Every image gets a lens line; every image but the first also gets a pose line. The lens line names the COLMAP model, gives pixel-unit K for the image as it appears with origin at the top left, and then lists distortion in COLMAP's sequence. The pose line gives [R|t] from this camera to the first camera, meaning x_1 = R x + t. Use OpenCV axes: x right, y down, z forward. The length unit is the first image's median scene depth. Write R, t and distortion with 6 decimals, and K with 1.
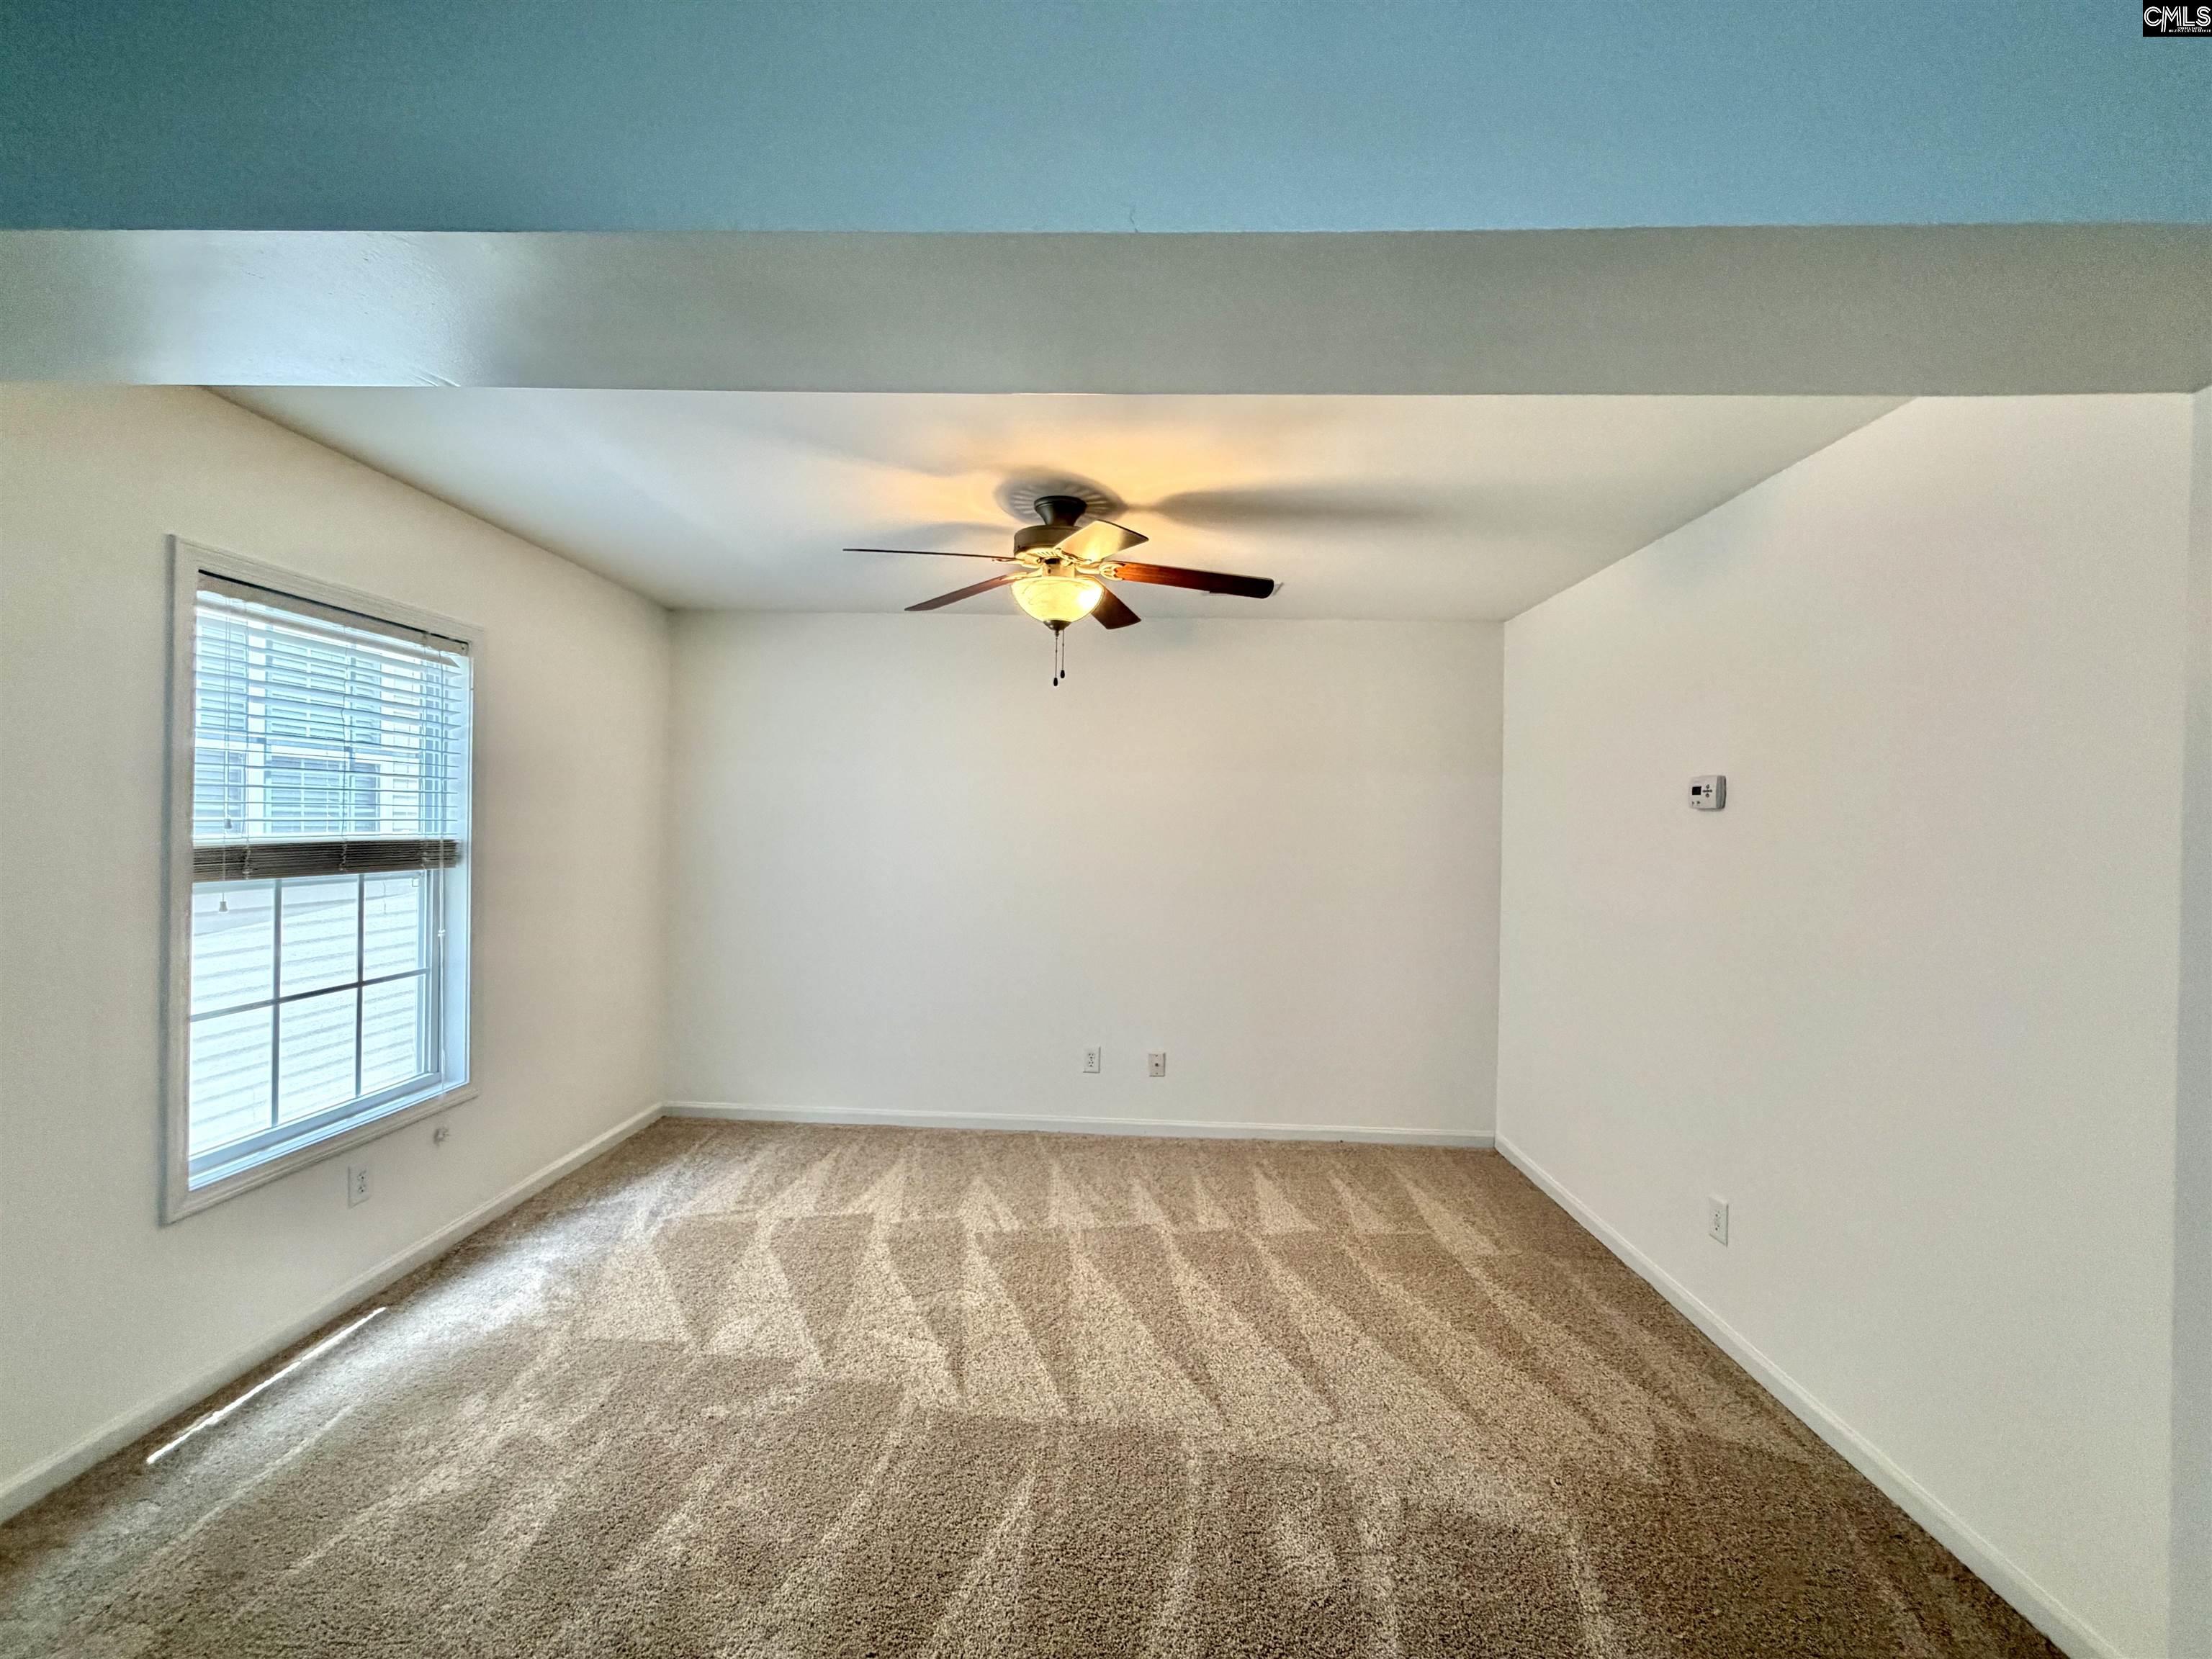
lens RADIAL K [[888.7, 0, 1100.6], [0, 888.7, 831.5], [0, 0, 1]] dist [0.001653, 0.000316]
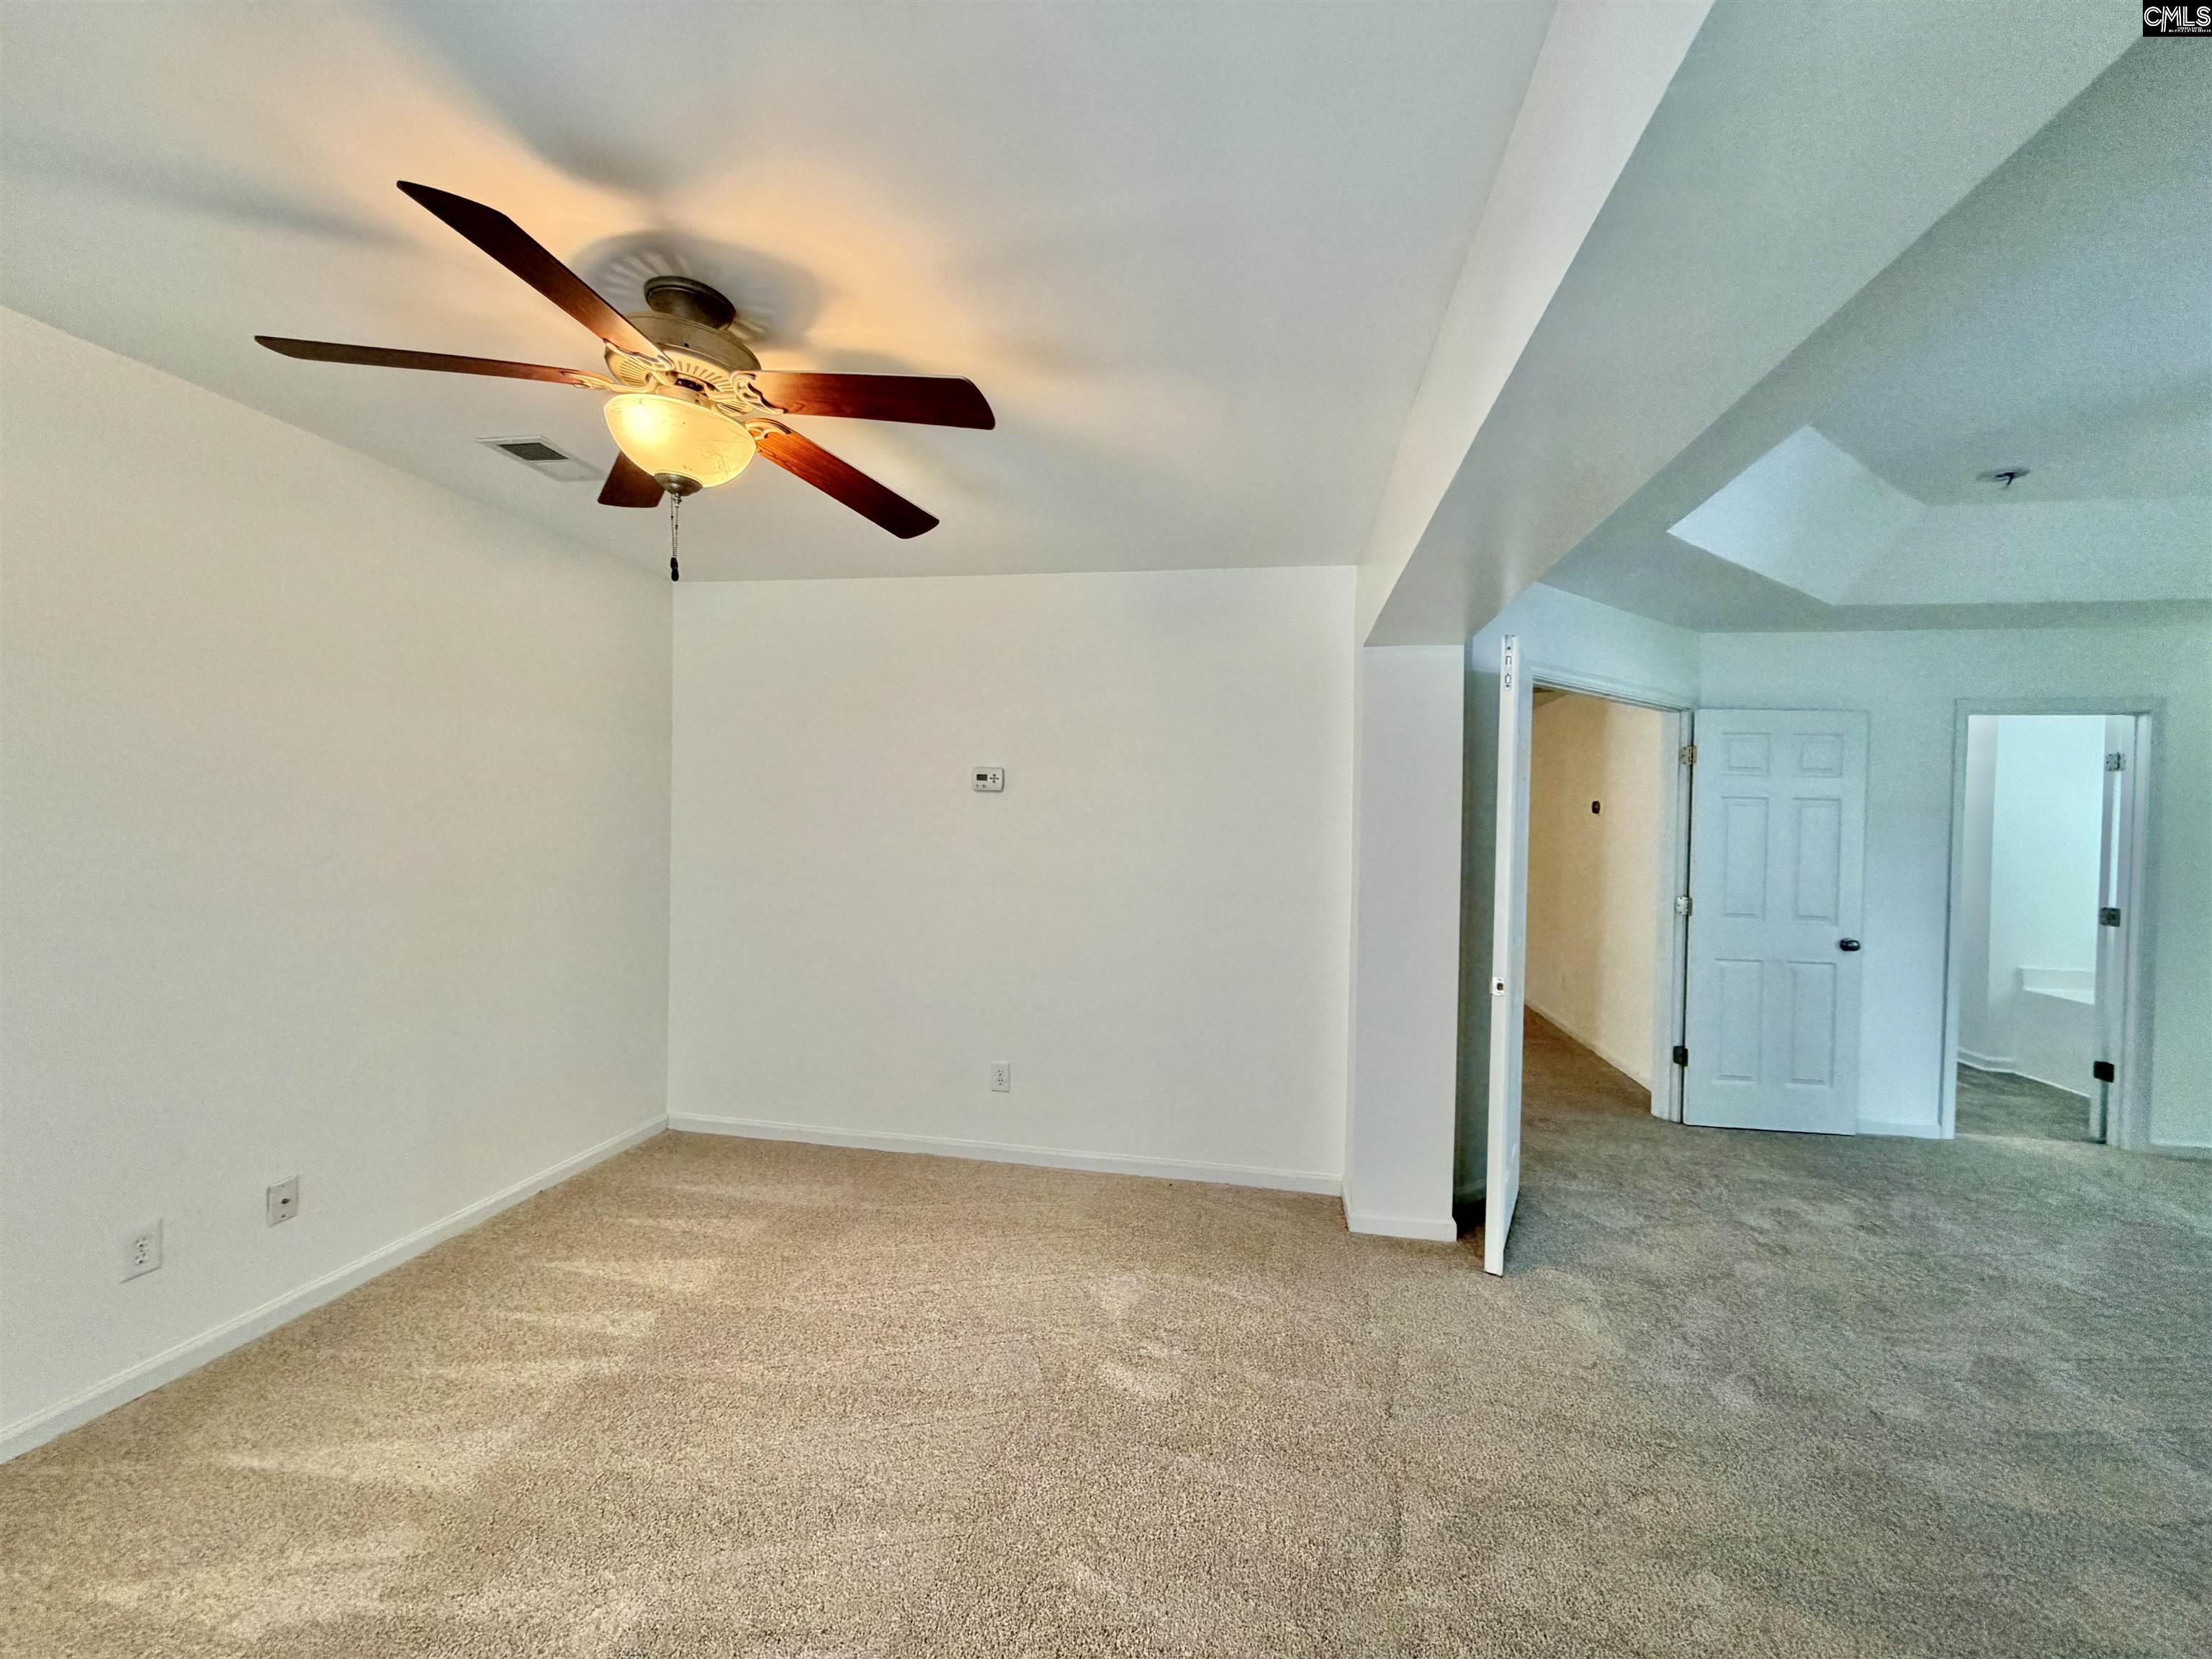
lens RADIAL K [[888.7, 0, 1100.6], [0, 888.7, 831.5], [0, 0, 1]] dist [0.001653, 0.000316]
pose [[0.137385, -0.025181, 0.990198, -0.607750], [-0.016762, 0.999475, 0.027742, -0.002827], [-0.990376, -0.020409, 0.136891, 0.568063]]
